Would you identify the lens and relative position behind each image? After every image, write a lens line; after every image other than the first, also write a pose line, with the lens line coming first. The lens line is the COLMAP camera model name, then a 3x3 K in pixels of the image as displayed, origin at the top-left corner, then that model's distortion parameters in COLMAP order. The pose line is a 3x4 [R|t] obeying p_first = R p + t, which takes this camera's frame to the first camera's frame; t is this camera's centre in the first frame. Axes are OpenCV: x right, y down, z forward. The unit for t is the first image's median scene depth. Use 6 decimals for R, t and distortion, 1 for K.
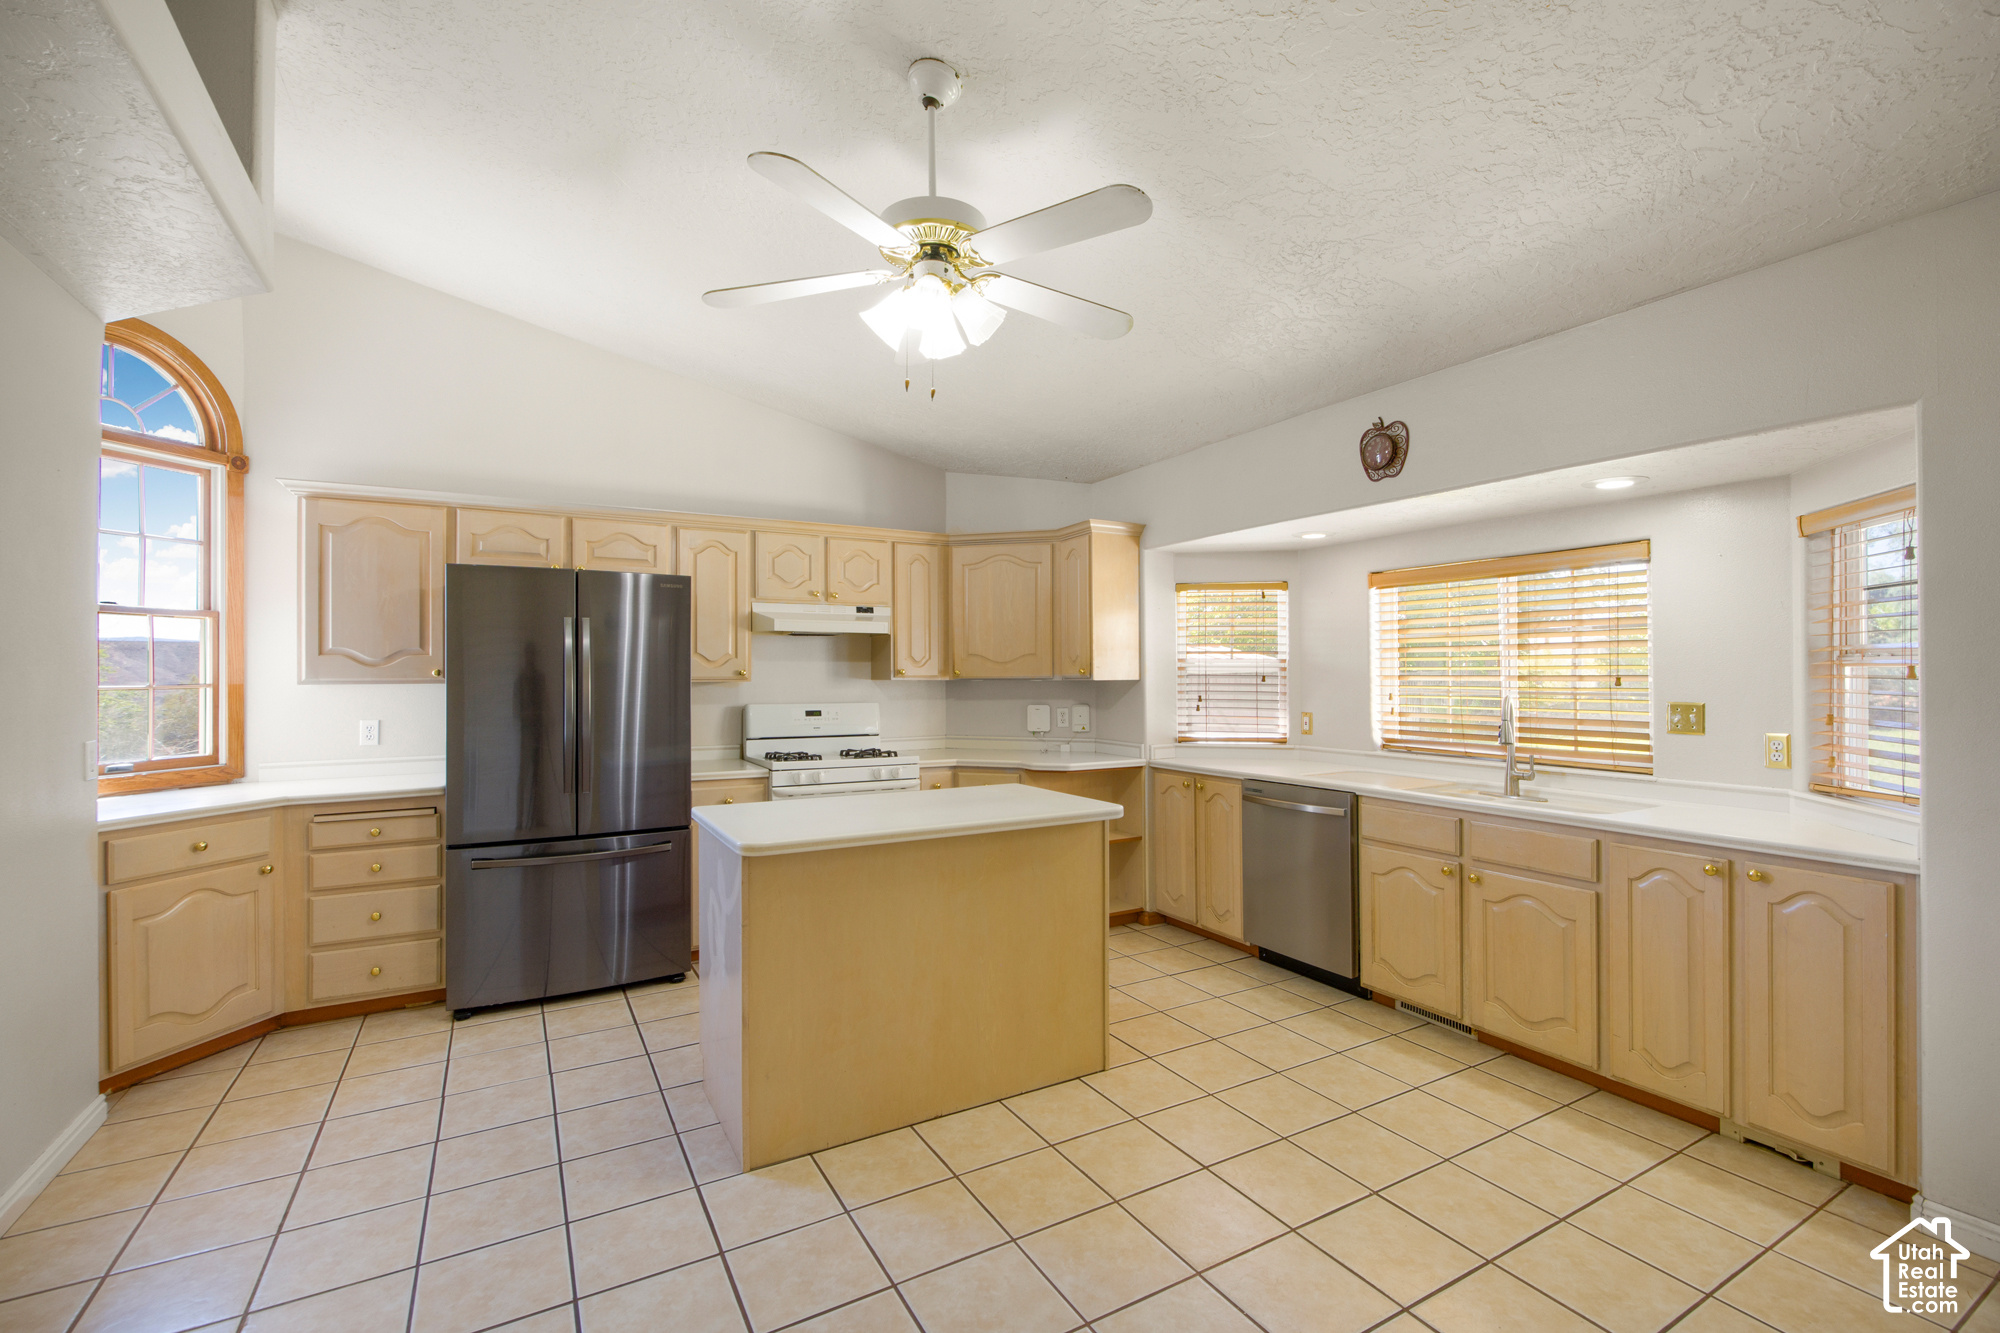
lens RADIAL K [[882.0, 0, 1000.0], [0, 882.0, 666.5], [0, 0, 1]] dist [-0.000698, 0.000062]
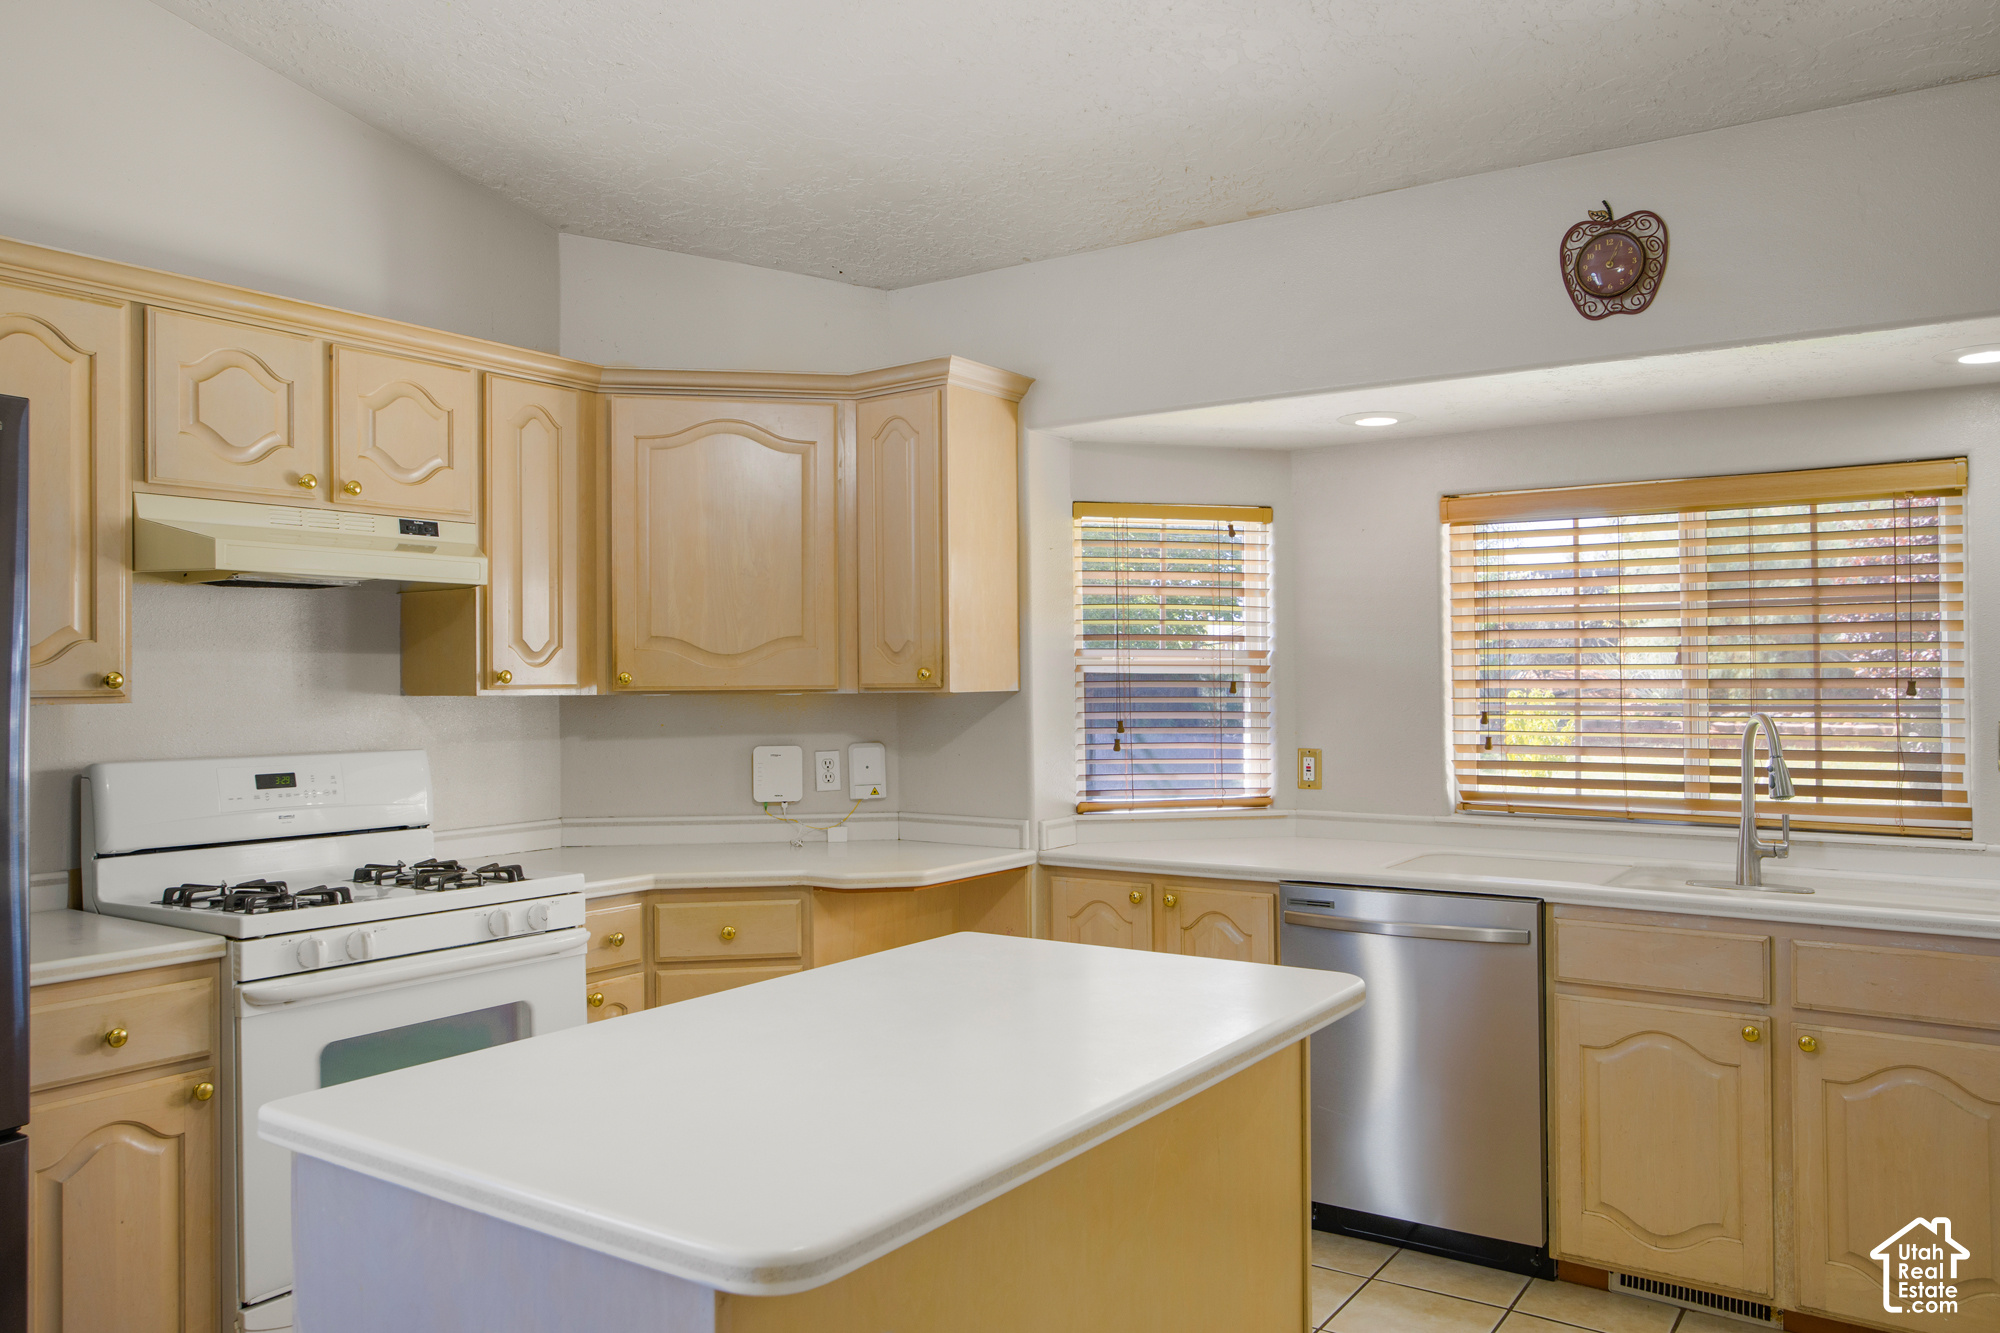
lens RADIAL K [[1481.7, 0, 1000.0], [0, 1481.7, 666.5], [0, 0, 1]] dist [-0.004071, 0.005361]
pose [[0.896182, 0.000324, 0.443687, -0.225393], [0.000335, 0.999999, -0.001407, 0.002429], [-0.443687, 0.001410, 0.896181, 0.262173]]
